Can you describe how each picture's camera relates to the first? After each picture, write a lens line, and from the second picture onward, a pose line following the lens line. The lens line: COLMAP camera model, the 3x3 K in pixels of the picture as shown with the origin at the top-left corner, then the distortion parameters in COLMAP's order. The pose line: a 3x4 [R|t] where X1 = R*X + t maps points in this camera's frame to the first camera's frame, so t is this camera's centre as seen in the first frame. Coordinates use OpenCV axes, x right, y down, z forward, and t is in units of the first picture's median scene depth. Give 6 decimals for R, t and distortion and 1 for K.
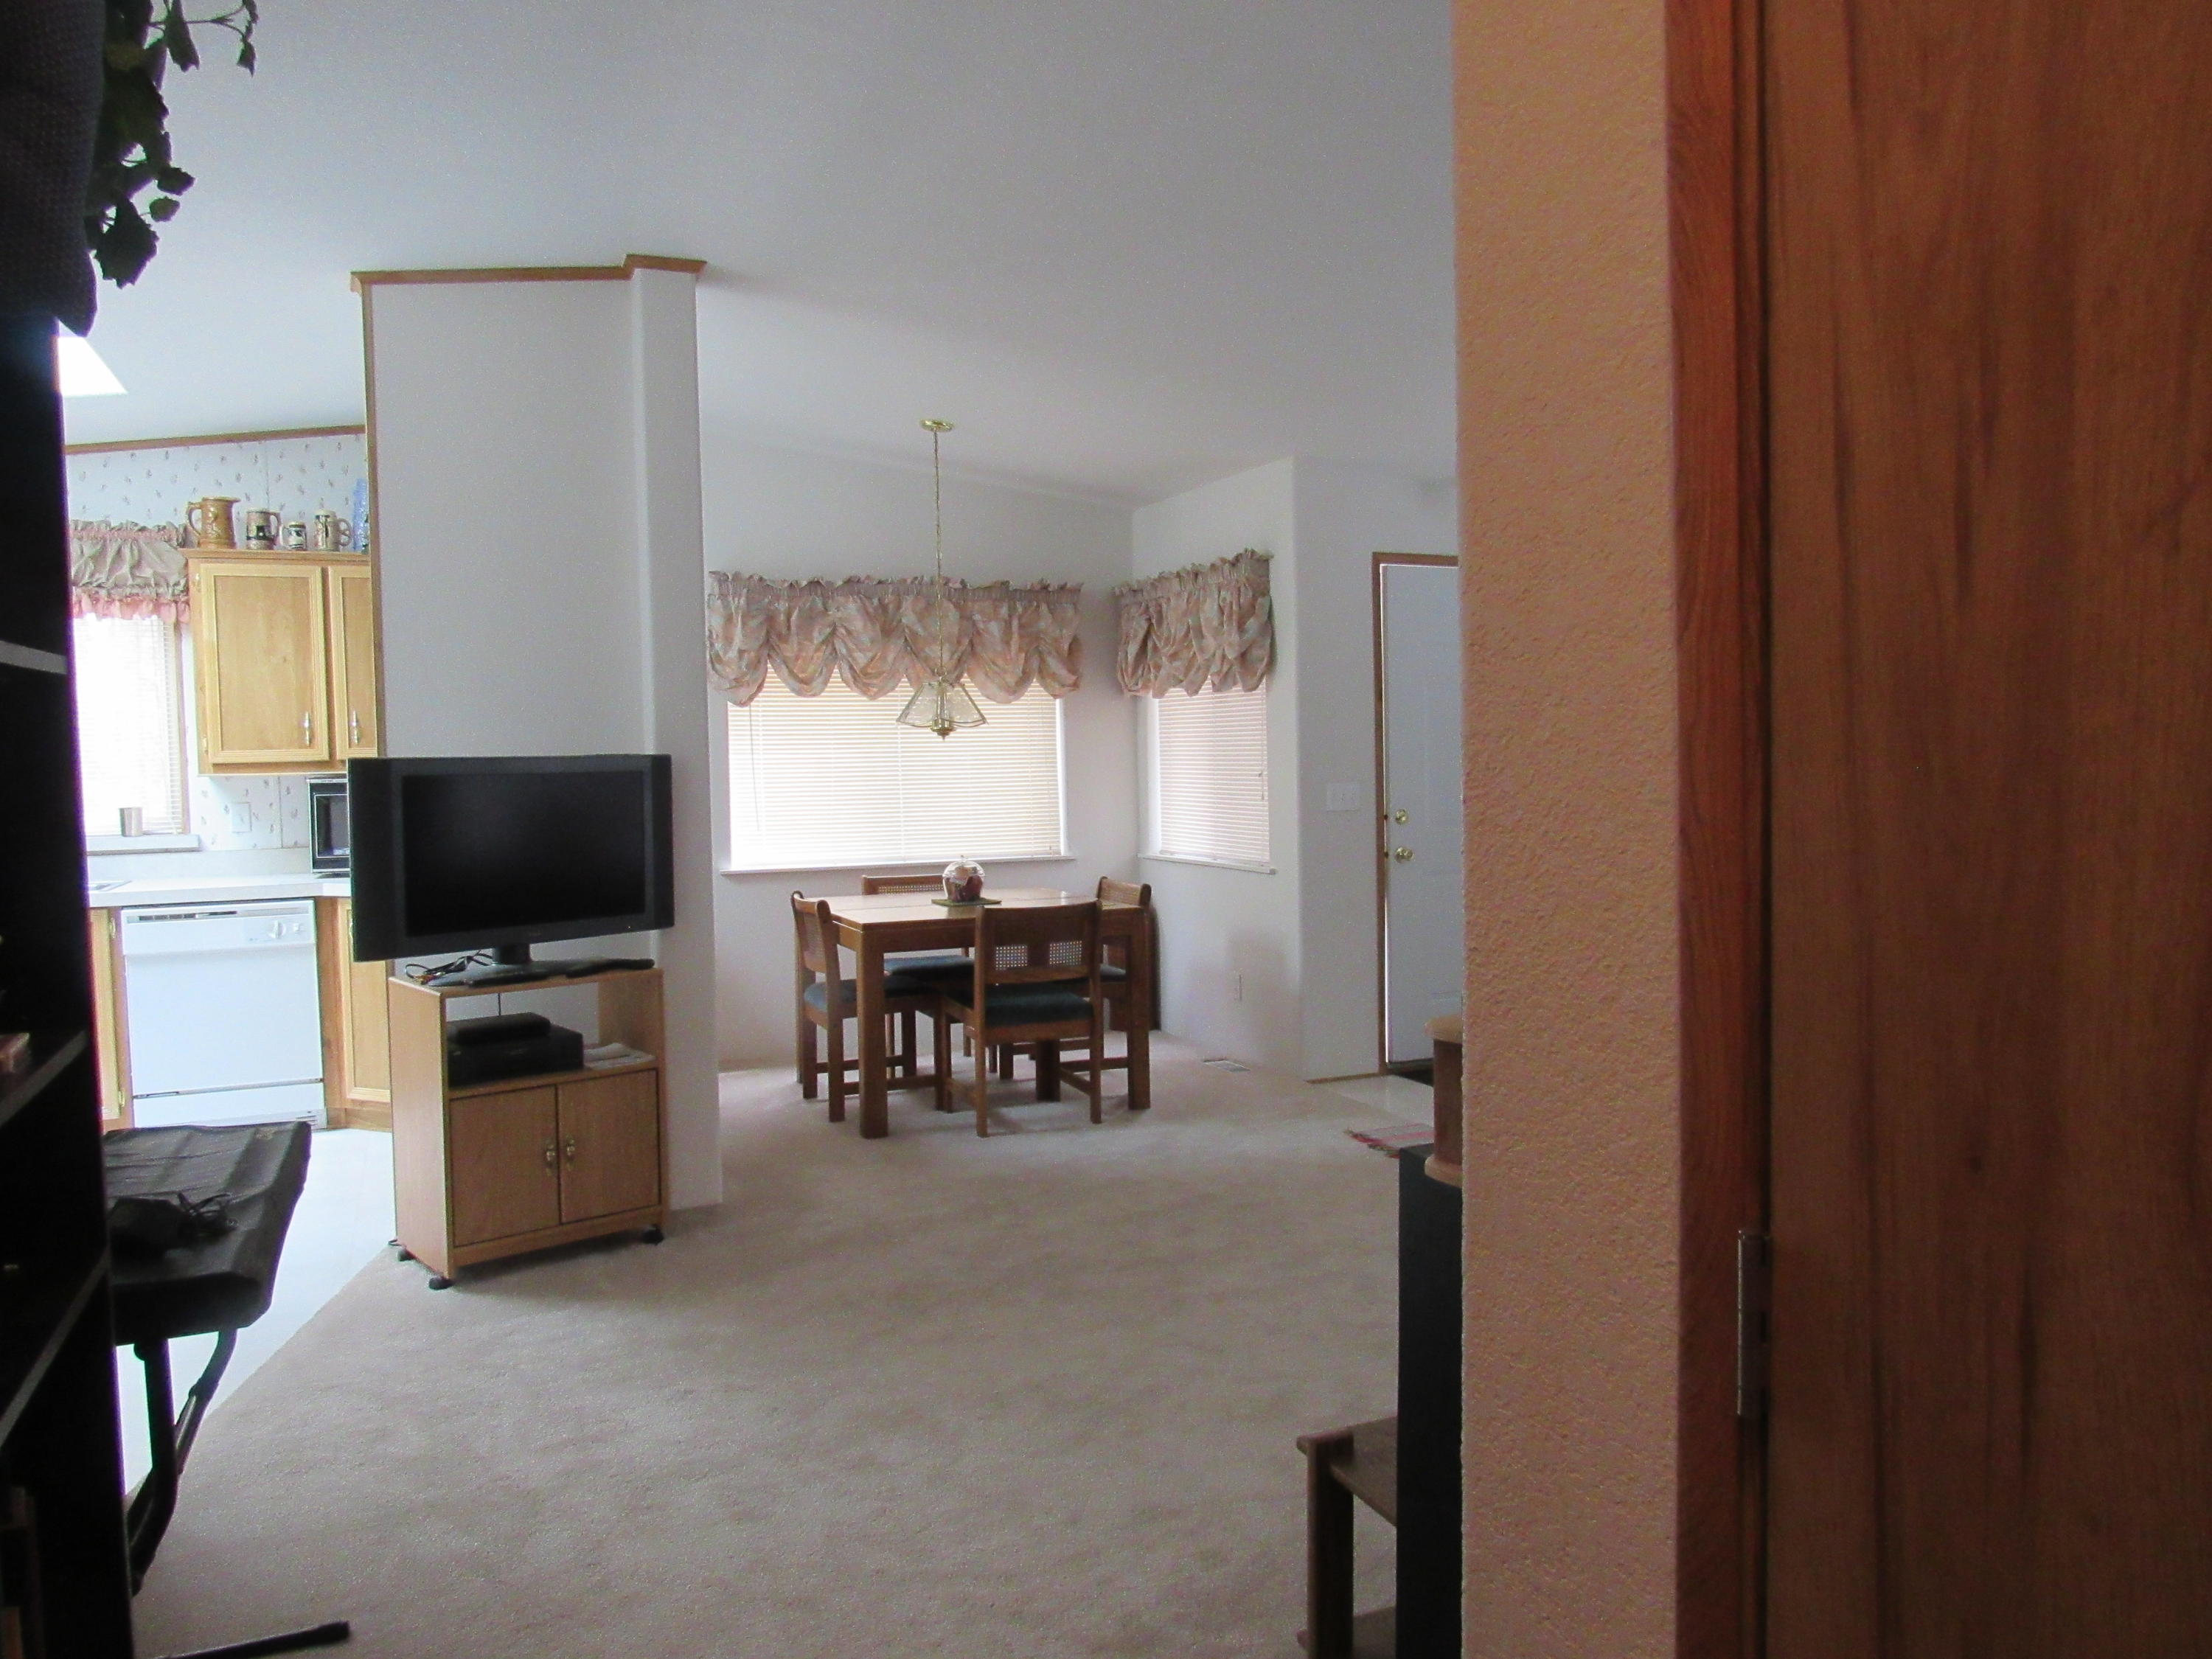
lens RADIAL K [[1594.9, 0, 1099.7], [0, 1594.9, 823.4], [0, 0, 1]] dist [-0.030183, 0.015862]
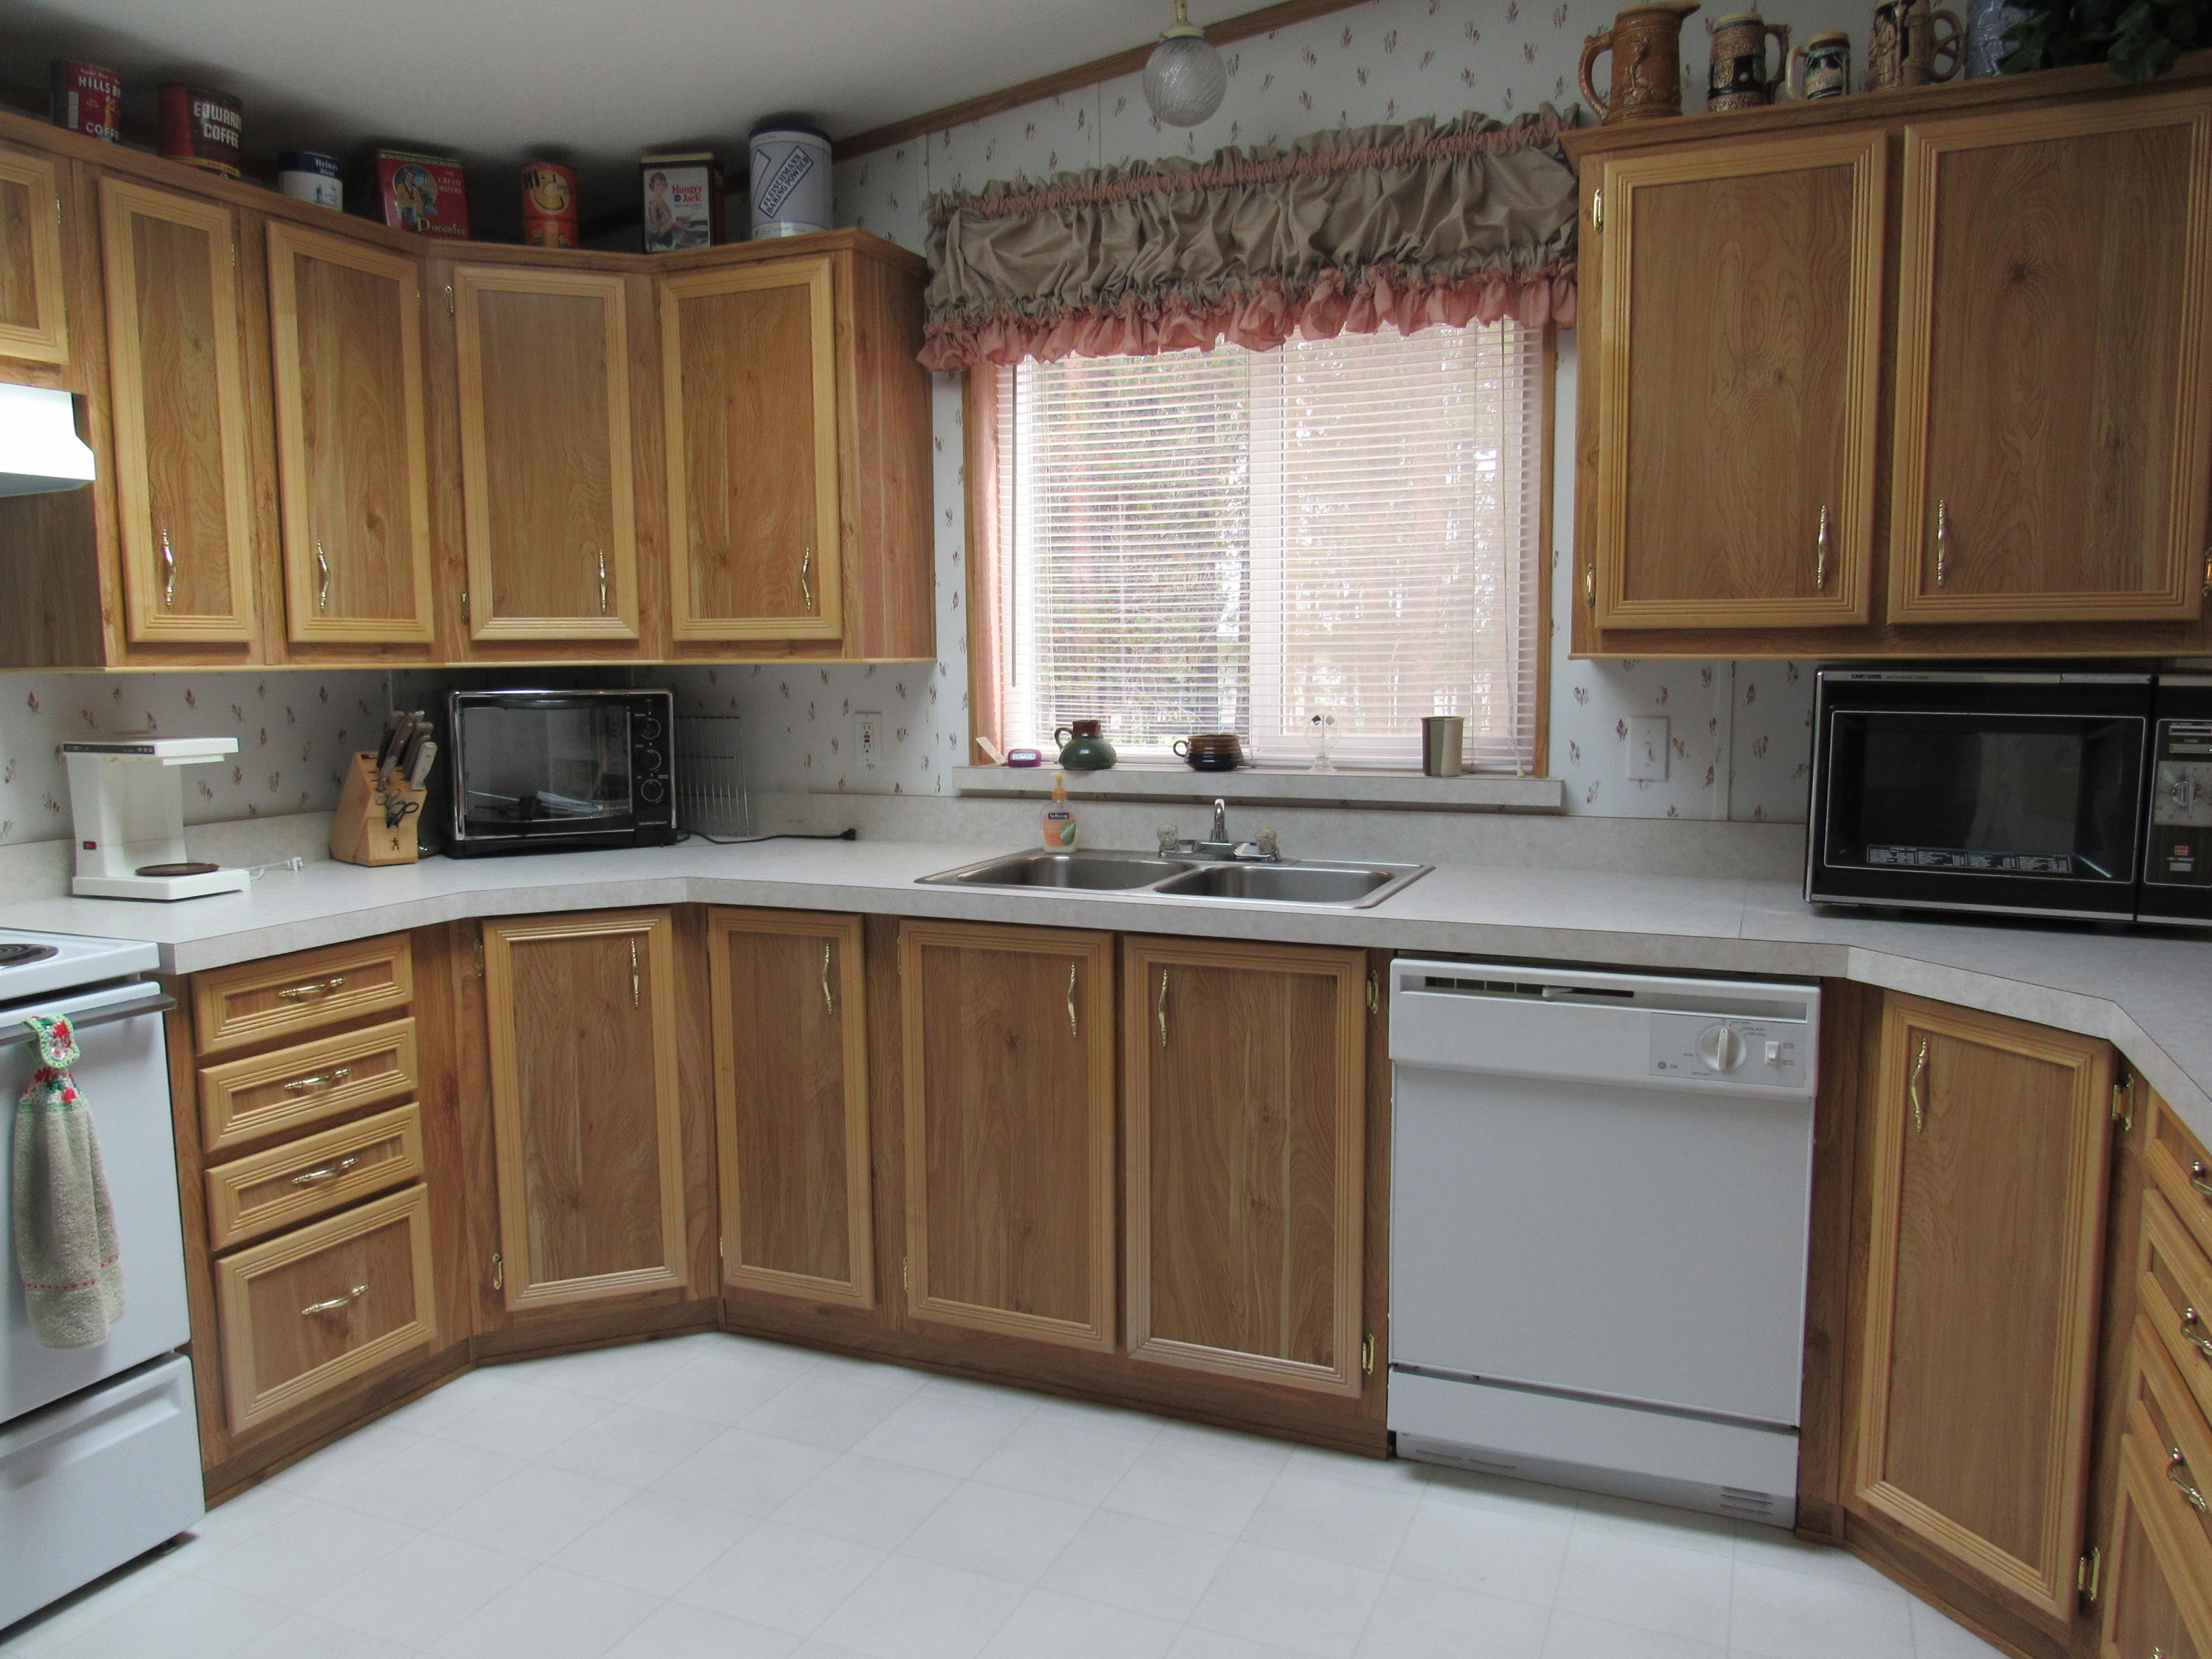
lens RADIAL K [[1594.9, 0, 1105.3], [0, 1594.9, 826.7], [0, 0, 1]] dist [-0.030183, 0.015862]
pose [[0.695108, 0.093819, -0.712758, -0.331900], [-0.039688, 0.994944, 0.092258, -0.018315], [0.717809, -0.035841, 0.695316, 0.583234]]
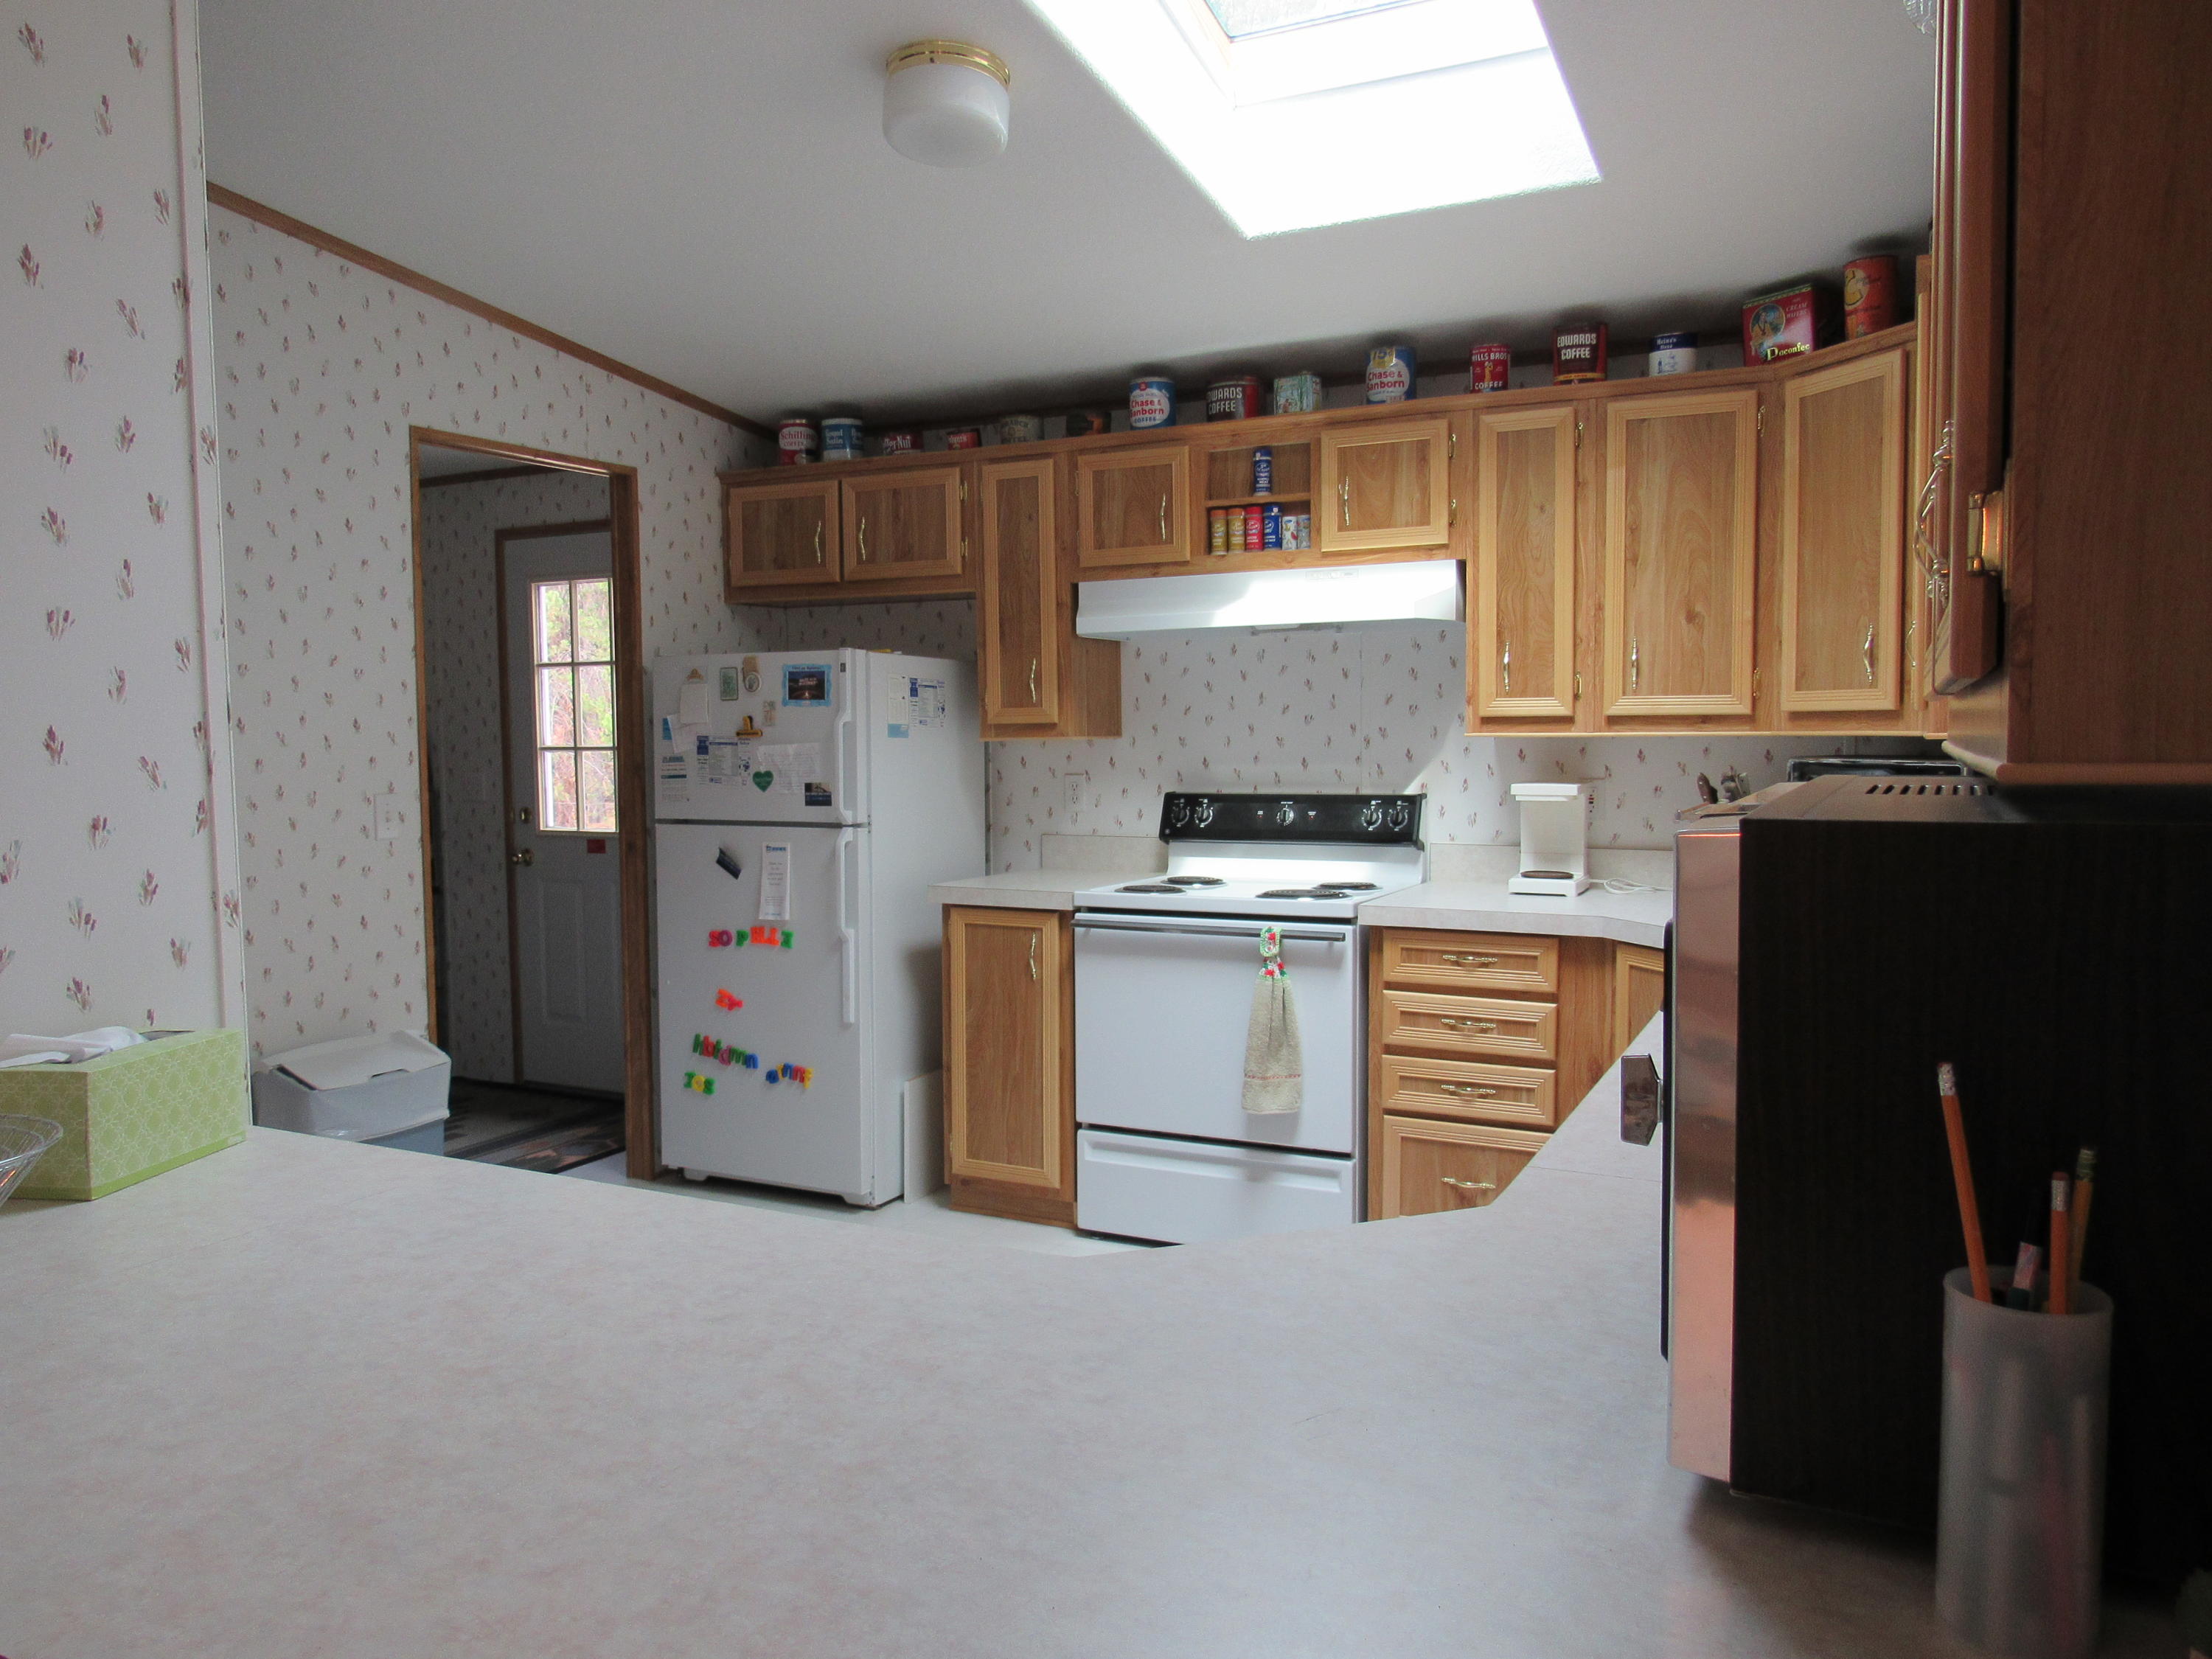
lens RADIAL K [[1594.9, 0, 1111.4], [0, 1594.9, 833.3], [0, 0, 1]] dist [-0.030183, 0.015862]
pose [[-0.759963, 0.071430, -0.646030, -0.283712], [-0.003757, 0.993444, 0.114262, -0.044864], [0.649956, 0.089262, -0.754712, 1.095361]]
